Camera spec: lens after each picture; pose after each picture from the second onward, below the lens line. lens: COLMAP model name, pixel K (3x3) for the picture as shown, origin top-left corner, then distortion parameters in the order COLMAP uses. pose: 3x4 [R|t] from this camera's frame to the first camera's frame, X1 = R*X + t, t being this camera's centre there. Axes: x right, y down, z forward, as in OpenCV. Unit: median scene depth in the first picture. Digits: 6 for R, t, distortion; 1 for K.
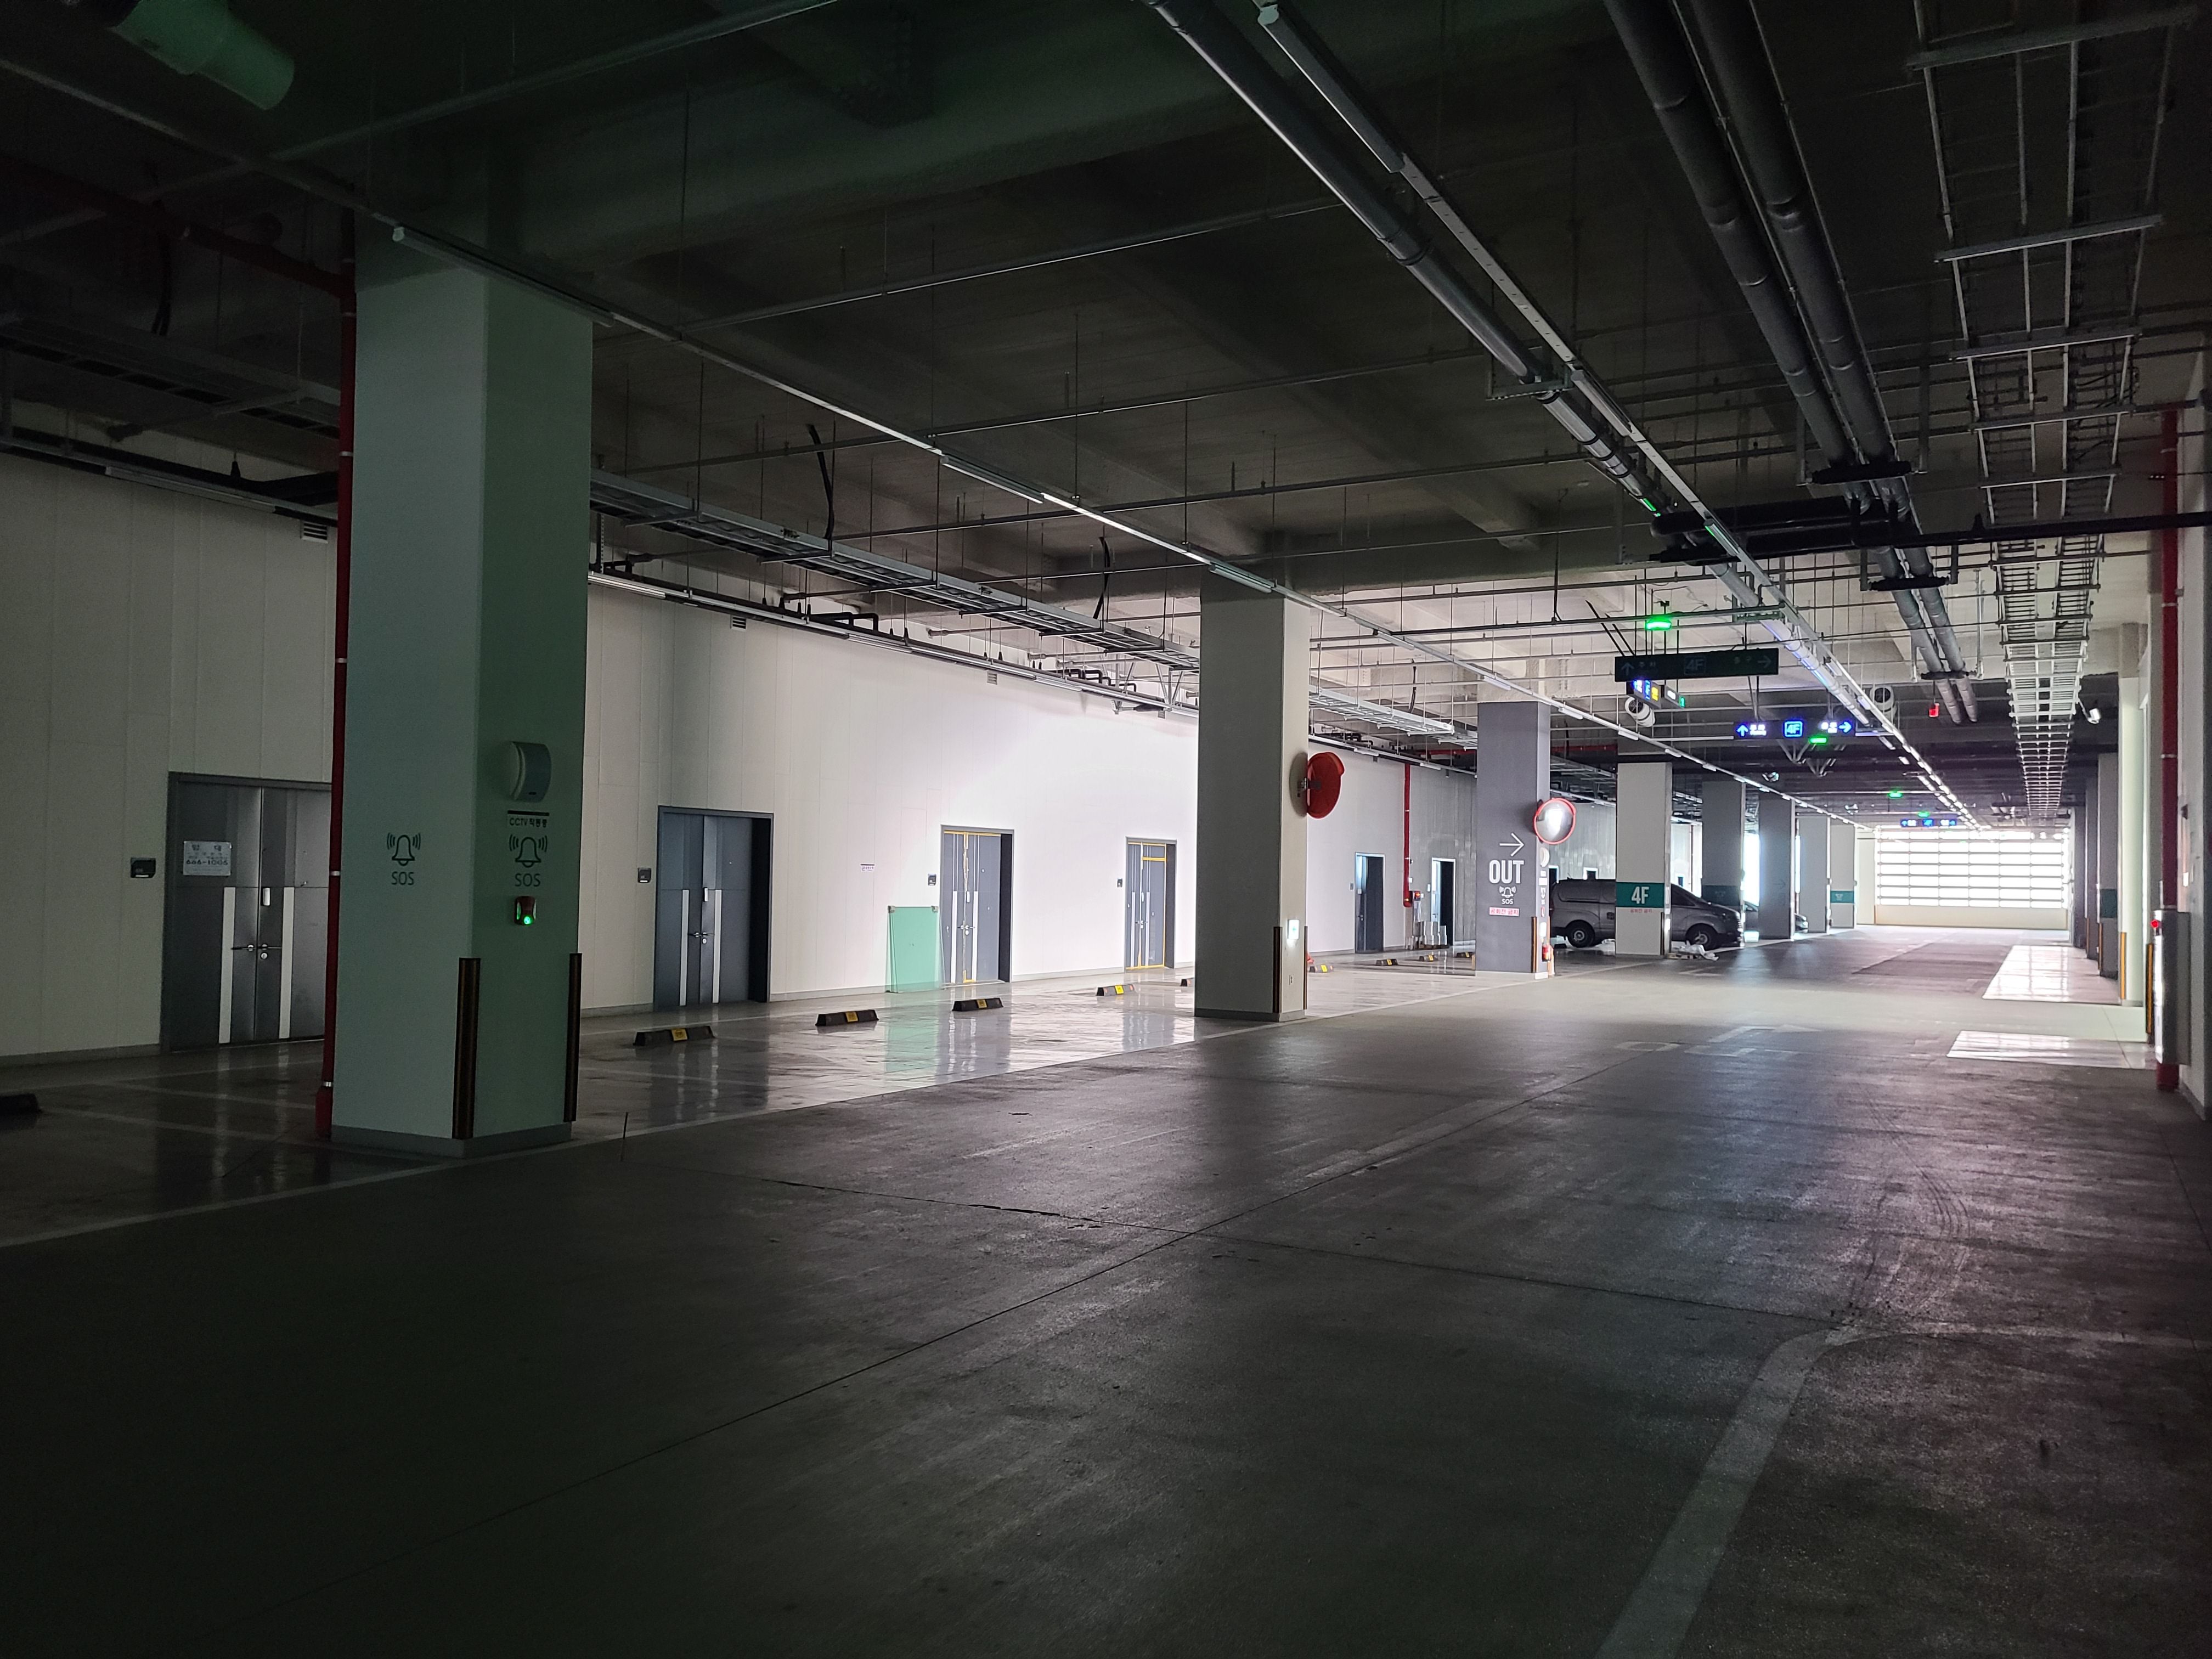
lens RADIAL K [[1675.5, 0, 1106.0], [0, 1675.5, 829.5], [0, 0, 1]] dist [0.137038, 0.000989]
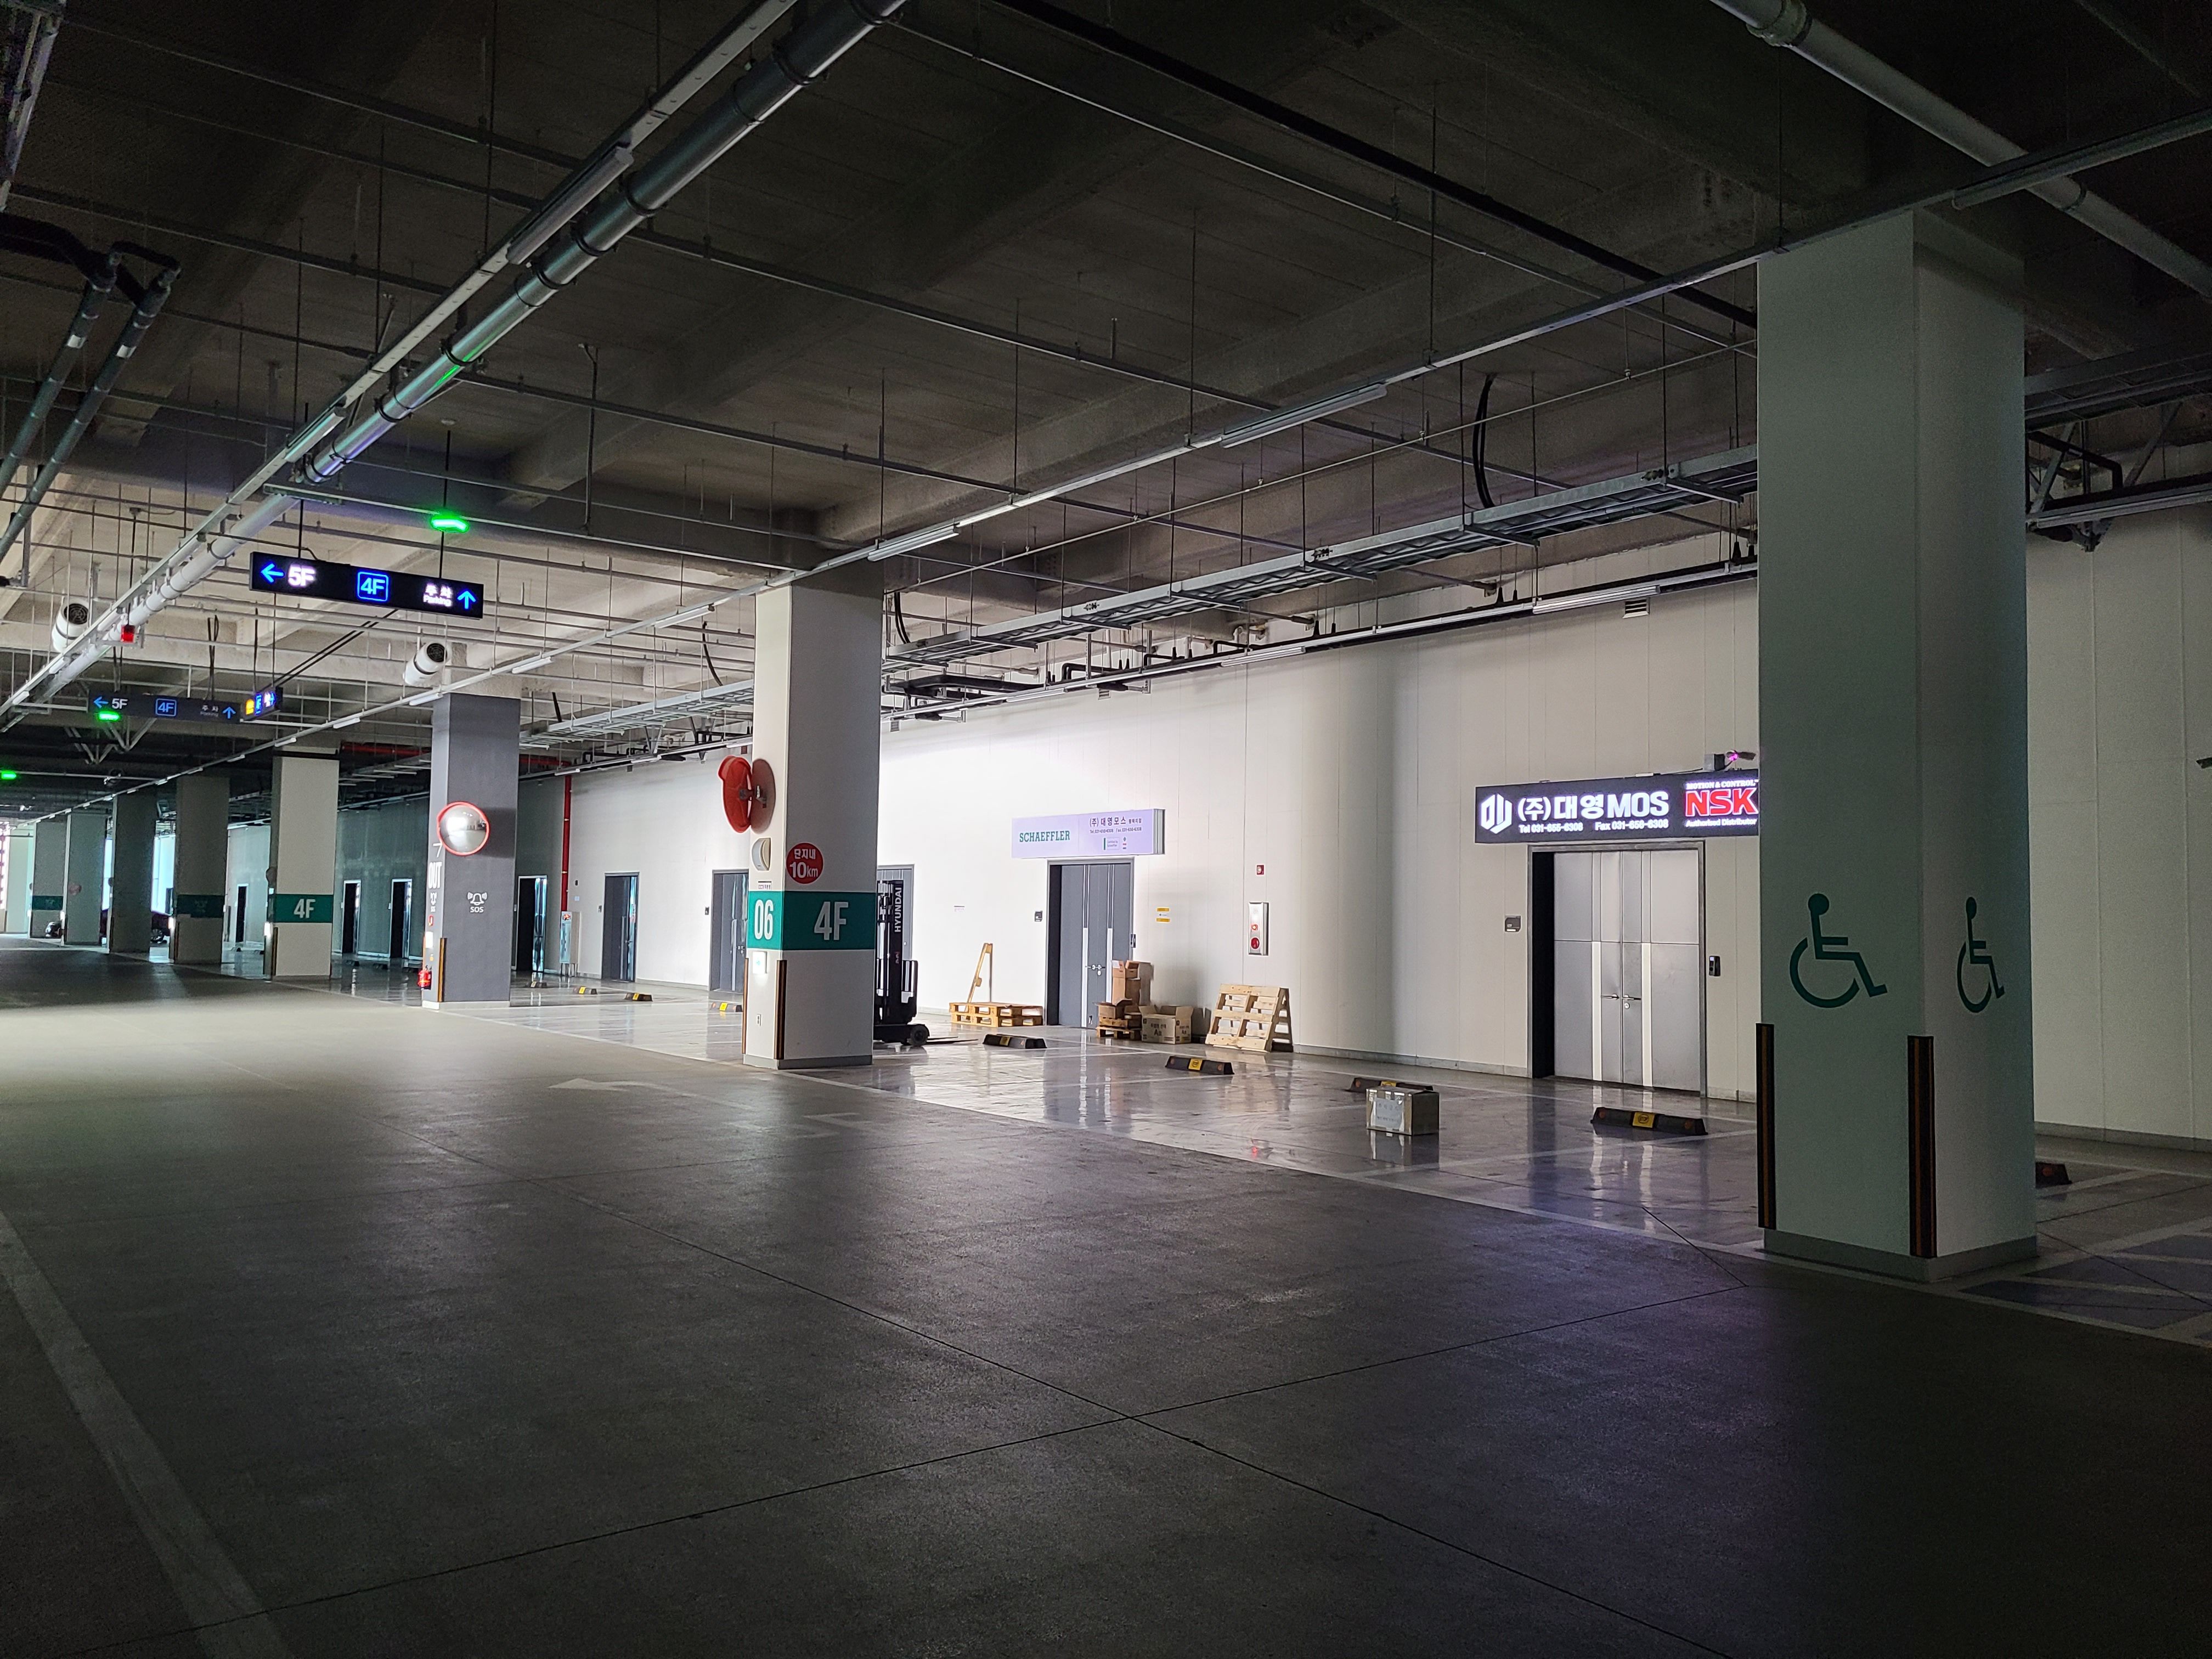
lens RADIAL K [[1675.5, 0, 1106.0], [0, 1675.5, 829.5], [0, 0, 1]] dist [0.137038, 0.000989]
pose [[-0.375535, -0.070373, -0.924133, 0.776038], [0.004522, 0.996962, -0.077757, 0.054423], [0.926797, -0.033379, -0.374076, 1.352713]]
